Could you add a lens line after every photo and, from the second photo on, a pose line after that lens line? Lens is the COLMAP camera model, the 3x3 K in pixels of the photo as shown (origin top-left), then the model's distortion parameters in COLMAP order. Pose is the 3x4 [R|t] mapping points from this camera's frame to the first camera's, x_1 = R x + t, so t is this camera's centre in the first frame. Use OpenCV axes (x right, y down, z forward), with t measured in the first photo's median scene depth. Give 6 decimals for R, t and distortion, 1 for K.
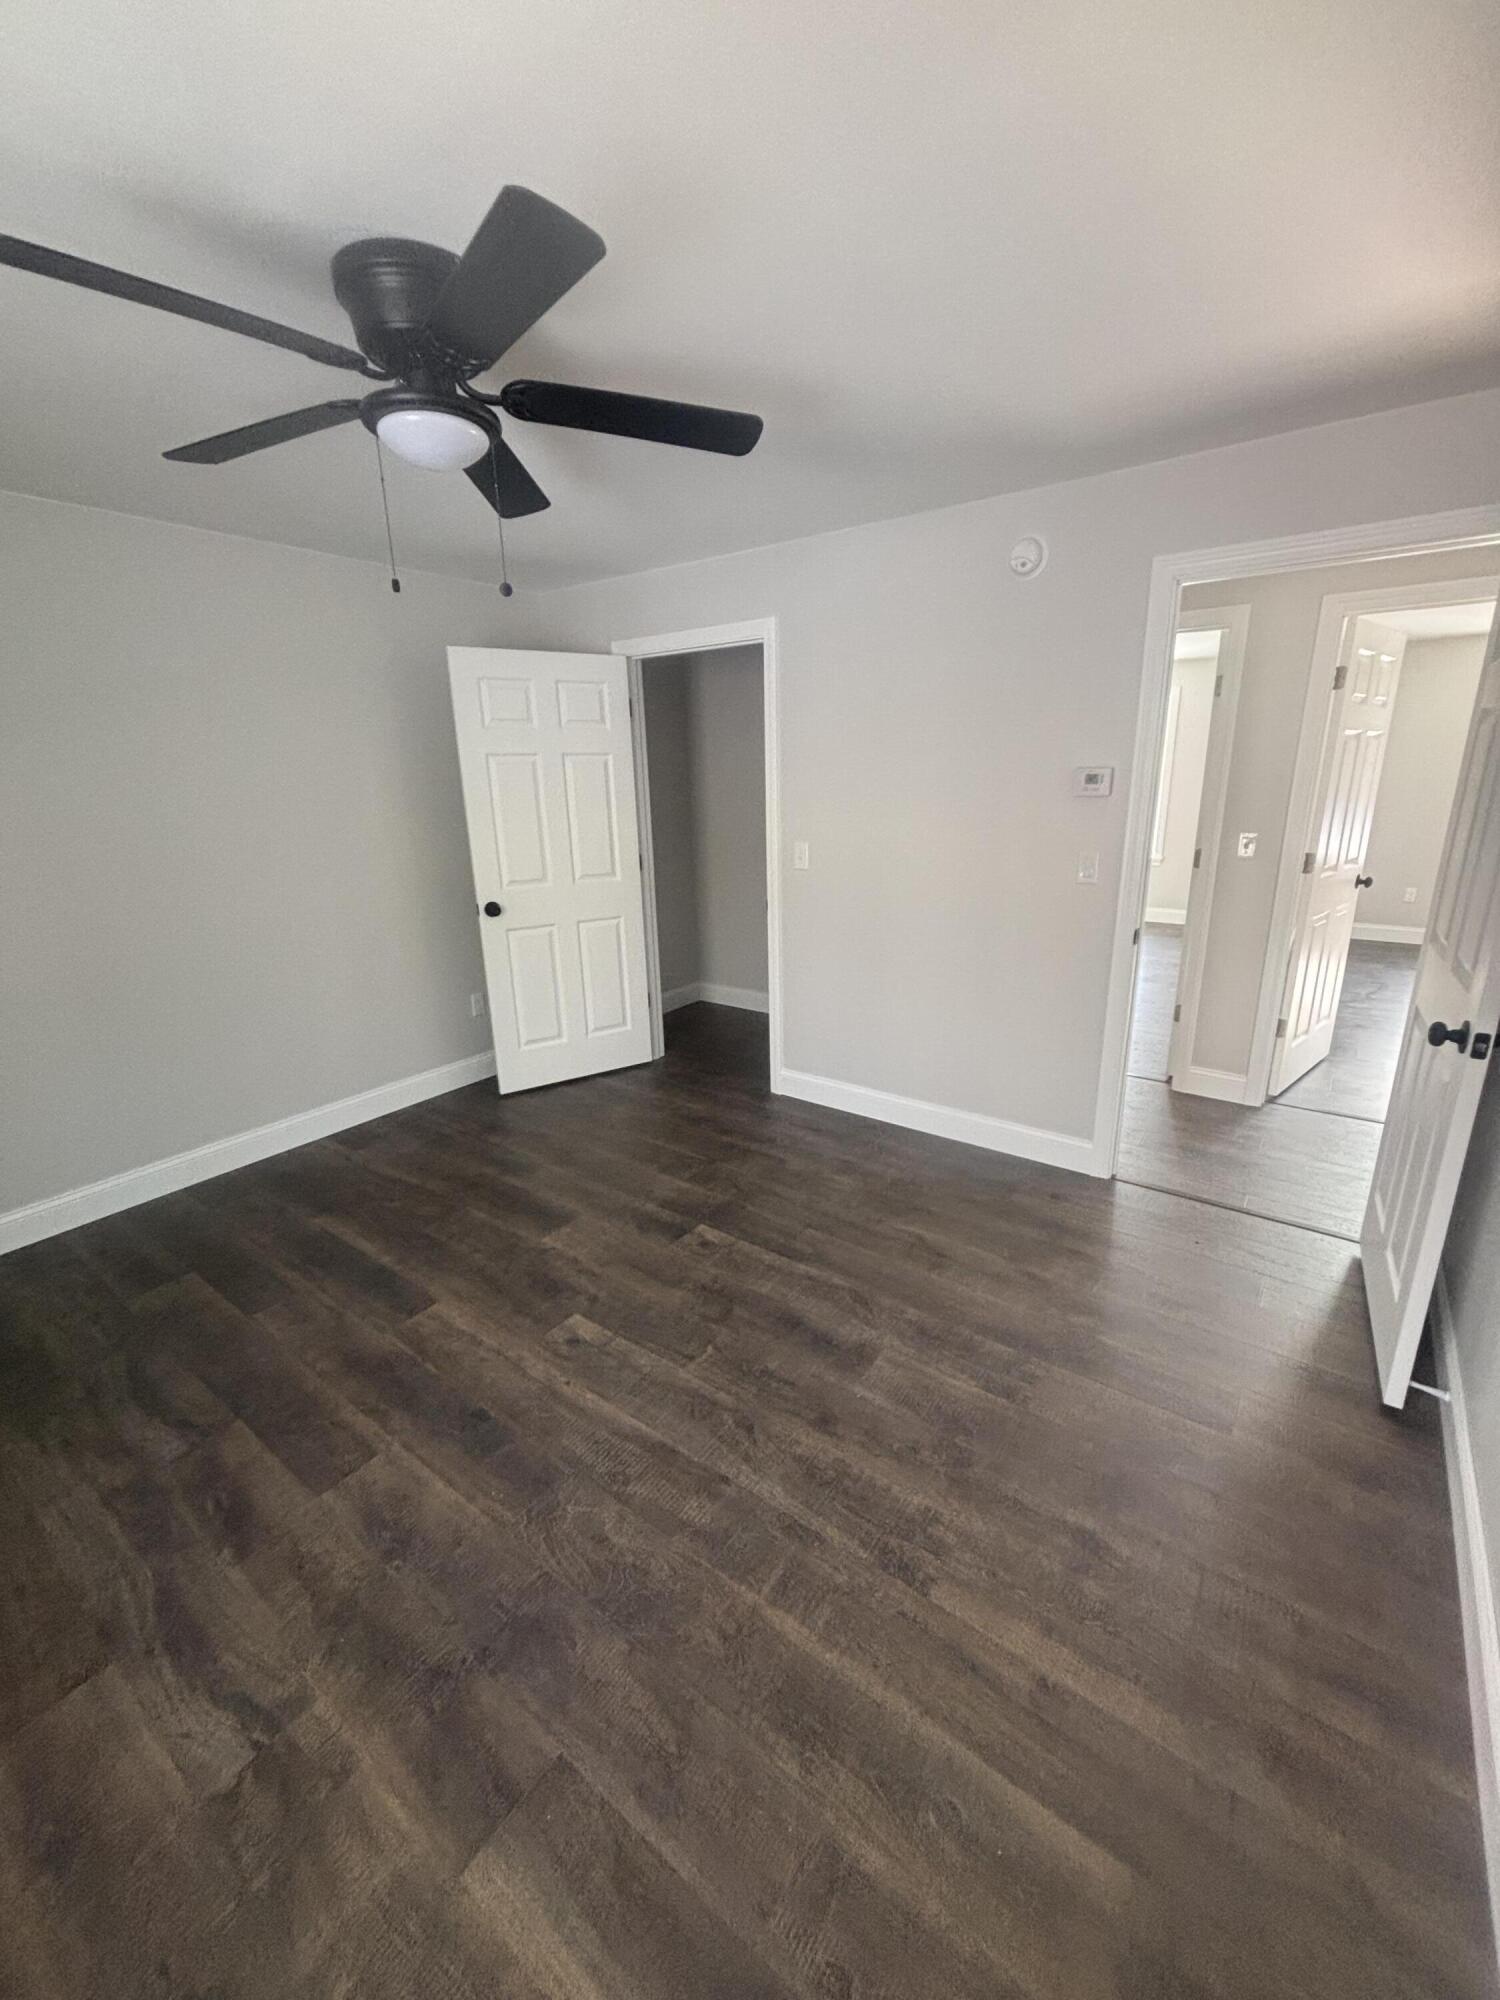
lens RADIAL K [[801.9, 0, 753.8], [0, 801.9, 1001.2], [0, 0, 1]] dist [0.001036, -0.000019]
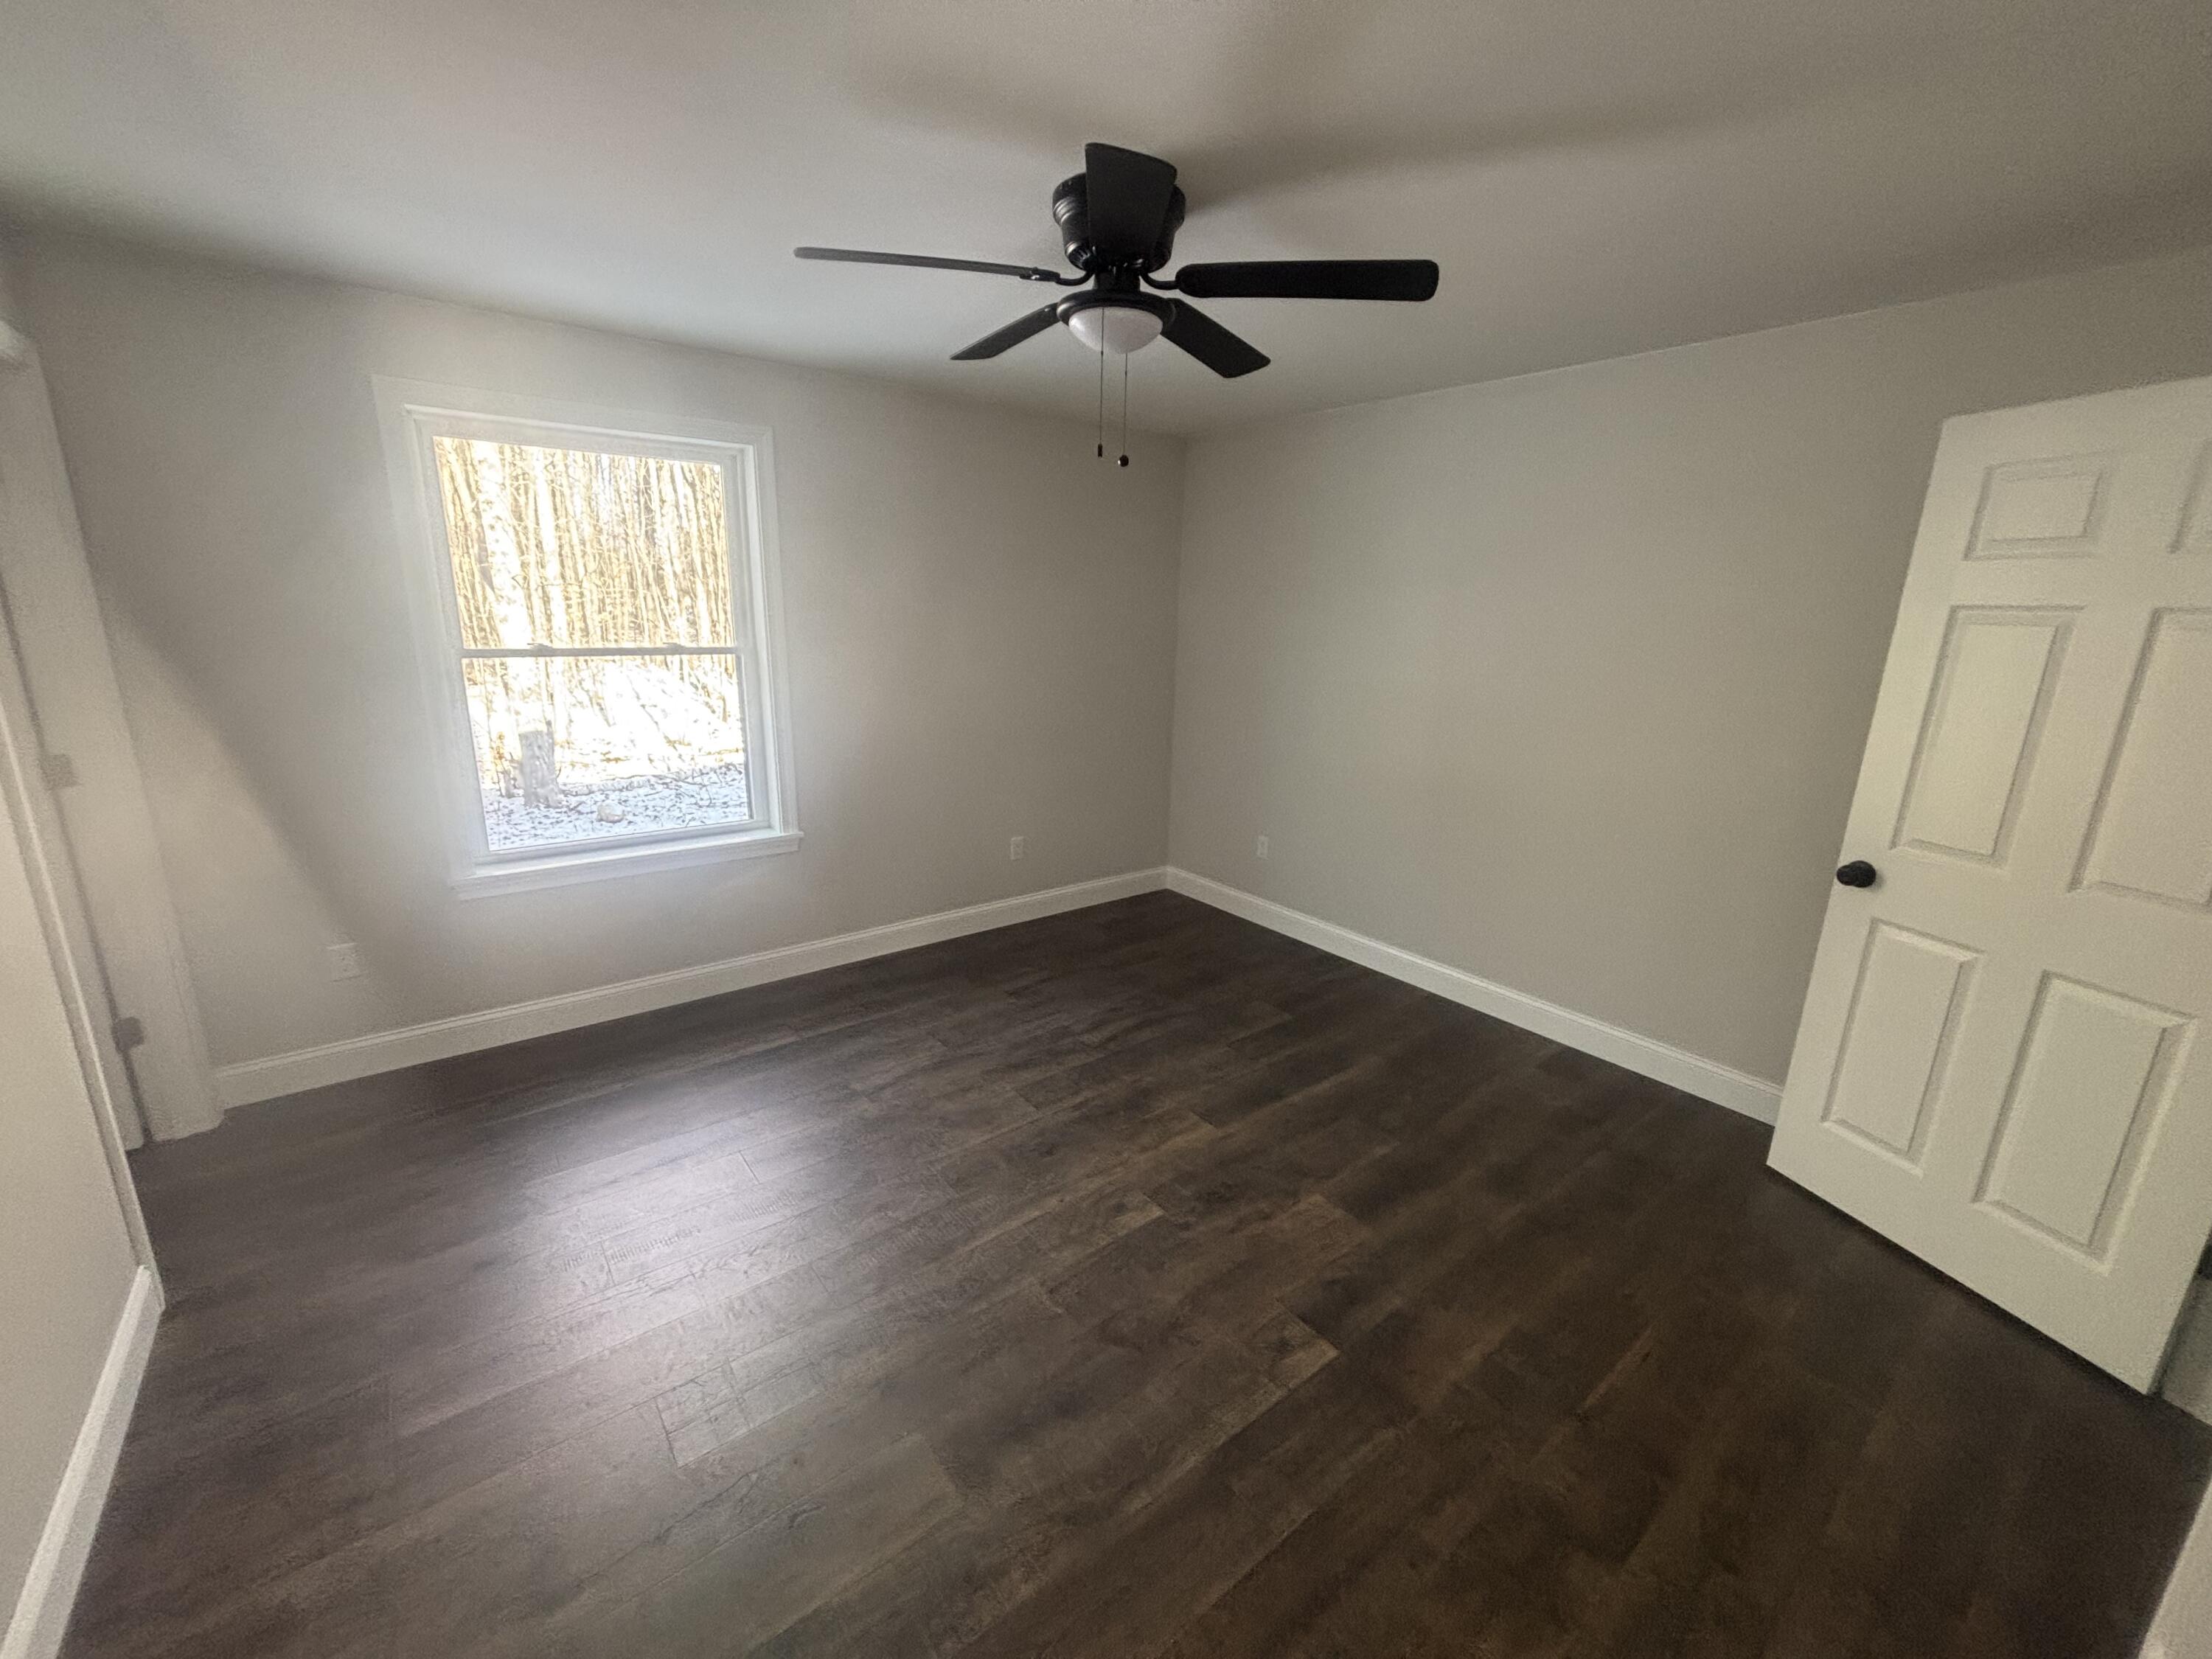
lens RADIAL K [[886.9, 0, 1104.0], [0, 886.9, 825.5], [0, 0, 1]] dist [0.001036, -0.000019]
pose [[-0.277643, 0.248430, -0.928007, 0.560651], [-0.281660, 0.902485, 0.325865, -0.283088], [0.918467, 0.351857, -0.180596, 0.874774]]
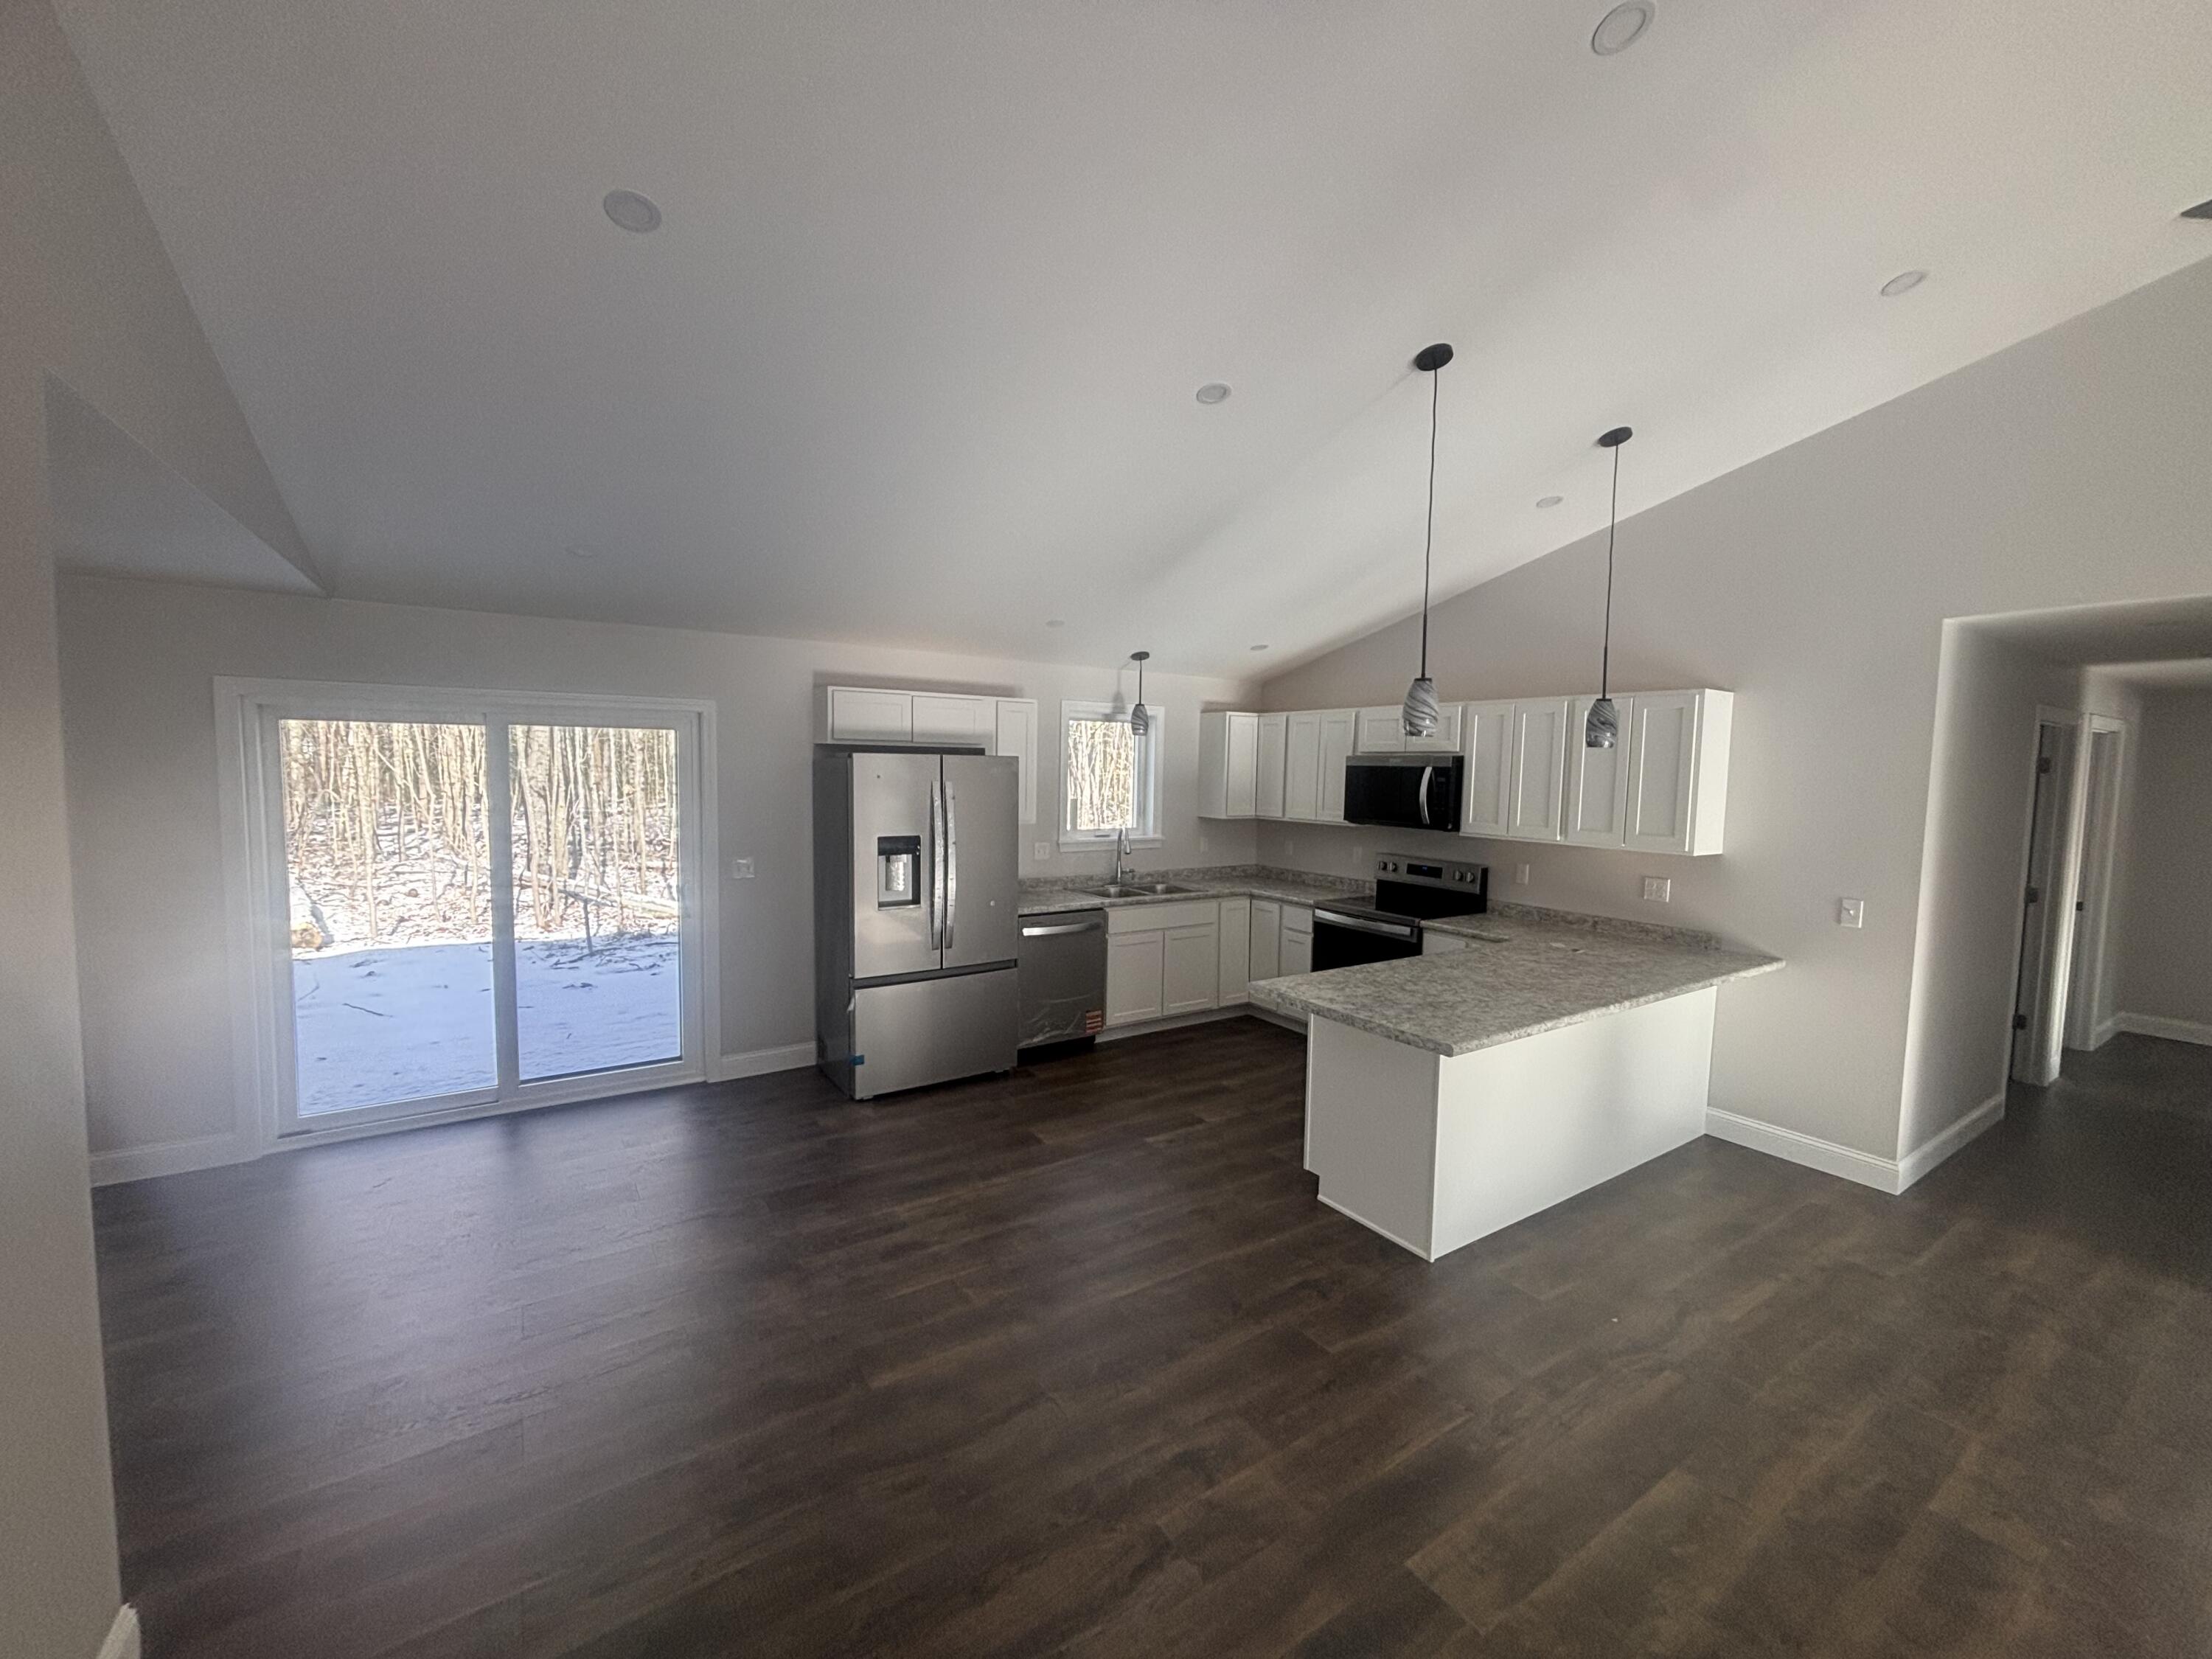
lens RADIAL K [[886.9, 0, 1108.5], [0, 886.9, 831.8], [0, 0, 1]] dist [0.001036, -0.000019]
pose [[0.340465, -0.044725, 0.939193, -1.652322], [0.244536, 0.968708, -0.042516, -0.115083], [-0.907902, 0.244141, 0.340748, 0.304918]]
